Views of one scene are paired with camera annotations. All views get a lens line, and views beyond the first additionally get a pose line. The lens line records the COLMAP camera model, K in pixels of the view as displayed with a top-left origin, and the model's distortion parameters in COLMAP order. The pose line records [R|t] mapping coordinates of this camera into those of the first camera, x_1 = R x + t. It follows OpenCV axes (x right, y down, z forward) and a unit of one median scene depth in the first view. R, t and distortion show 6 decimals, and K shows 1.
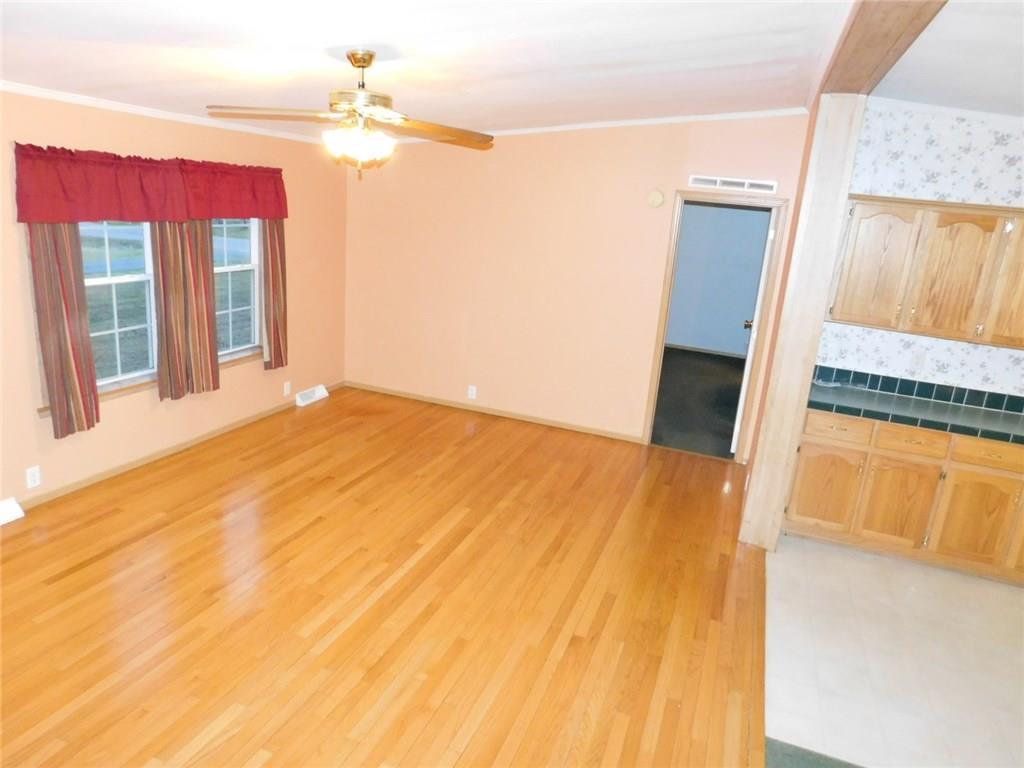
lens RADIAL K [[673.9, 0, 512.0], [0, 673.9, 384.0], [0, 0, 1]] dist [-0.036186, 0.002375]
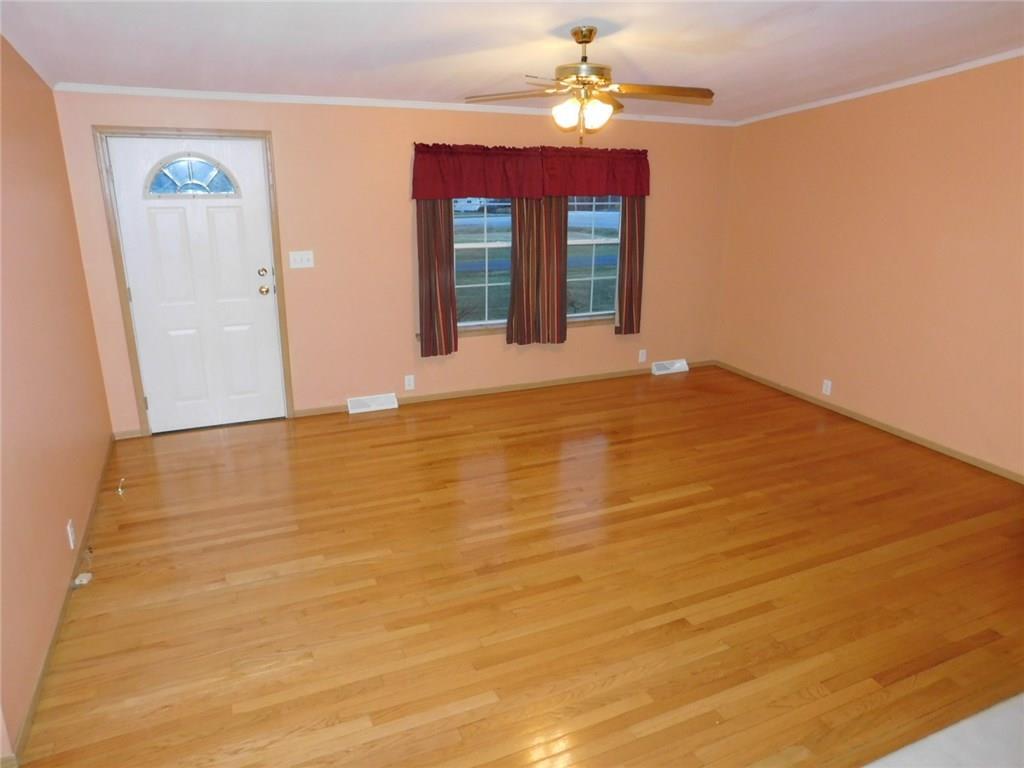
lens RADIAL K [[678.4, 0, 512.0], [0, 678.4, 384.0], [0, 0, 1]] dist [-0.053448, -0.000700]
pose [[0.705018, 0.144342, -0.694345, 0.369545], [-0.145723, 0.987662, 0.057354, 0.025791], [0.694056, 0.060747, 0.717353, 0.106181]]
